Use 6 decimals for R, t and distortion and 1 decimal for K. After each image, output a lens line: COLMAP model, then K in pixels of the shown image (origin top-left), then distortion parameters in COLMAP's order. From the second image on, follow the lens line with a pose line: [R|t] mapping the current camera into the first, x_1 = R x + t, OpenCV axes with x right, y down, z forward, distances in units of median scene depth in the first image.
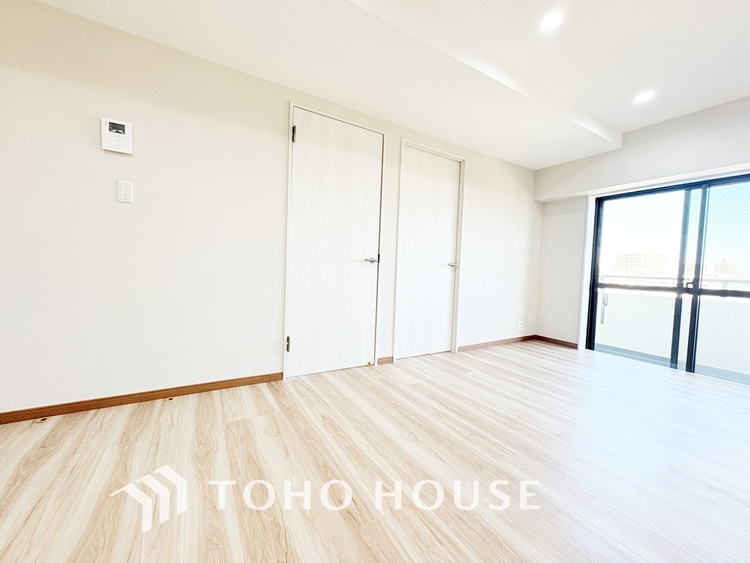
lens RADIAL K [[299.1, 0, 375.6], [0, 299.1, 280.7], [0, 0, 1]] dist [-0.000534, 0.000916]
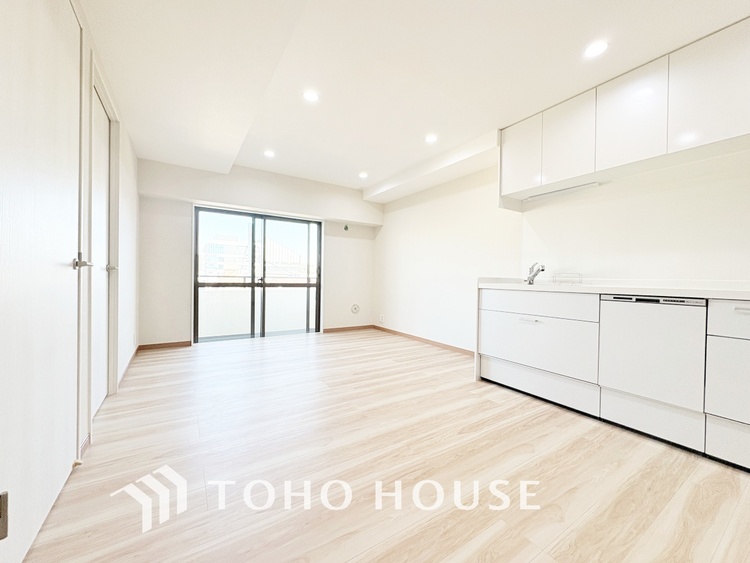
lens RADIAL K [[299.1, 0, 374.7], [0, 299.1, 281.1], [0, 0, 1]] dist [-0.000534, 0.000916]
pose [[-0.032968, -0.048885, 0.998260, -0.643807], [0.025831, 0.998428, 0.049747, -0.060220], [-0.999123, 0.027426, -0.031654, 0.597488]]
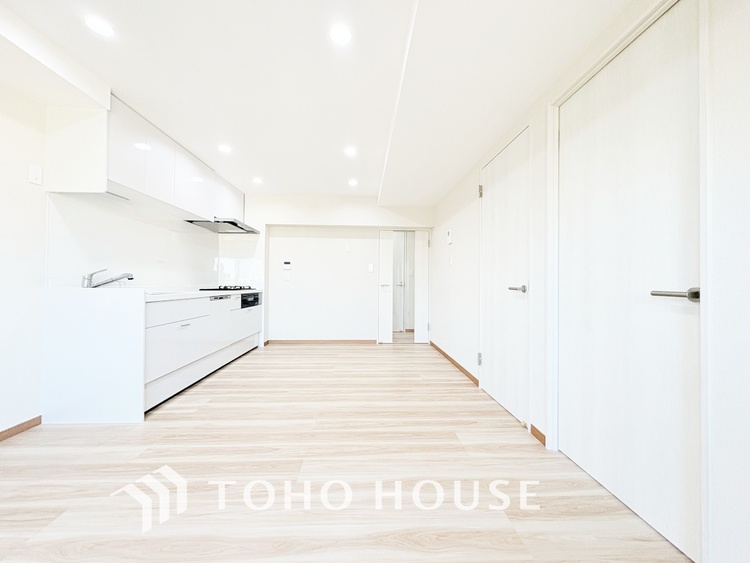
lens RADIAL K [[299.1, 0, 374.7], [0, 299.1, 280.6], [0, 0, 1]] dist [-0.000534, 0.000916]
pose [[-0.475442, -0.050303, -0.878308, 1.031288], [-0.065493, 0.997617, -0.021684, -0.055797], [0.877306, 0.047213, -0.477604, 1.225511]]
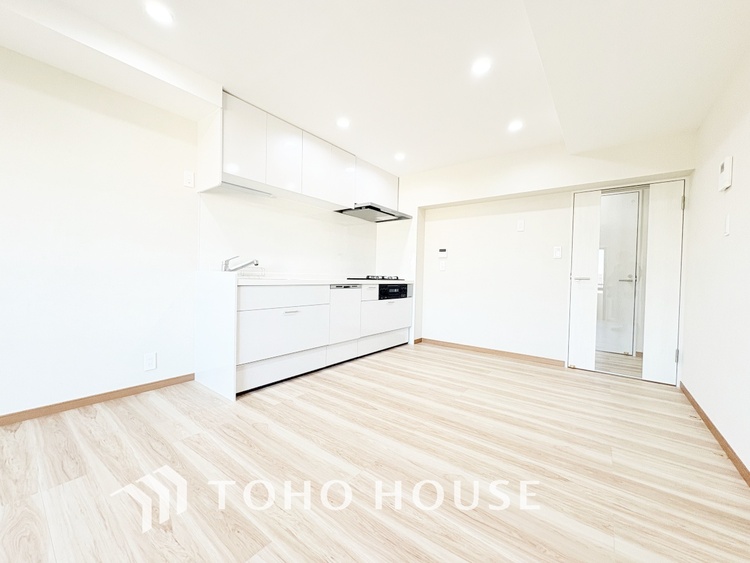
lens RADIAL K [[299.1, 0, 374.9], [0, 299.1, 281.0], [0, 0, 1]] dist [-0.000534, 0.000916]
pose [[-0.929946, -0.054462, -0.363639, 0.482593], [-0.076311, 0.996023, 0.045979, -0.053699], [0.359689, 0.070508, -0.930404, 1.198197]]
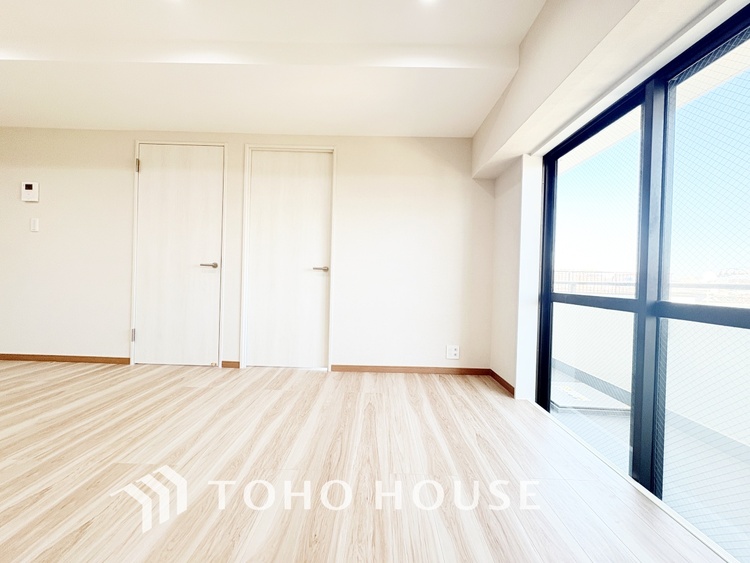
lens RADIAL K [[299.1, 0, 375.1], [0, 299.1, 281.0], [0, 0, 1]] dist [-0.000534, 0.000916]
pose [[0.852215, -0.007644, -0.523136, 1.215971], [-0.020933, 0.998594, -0.048693, 0.031673], [0.522772, 0.052448, 0.850857, 0.478848]]
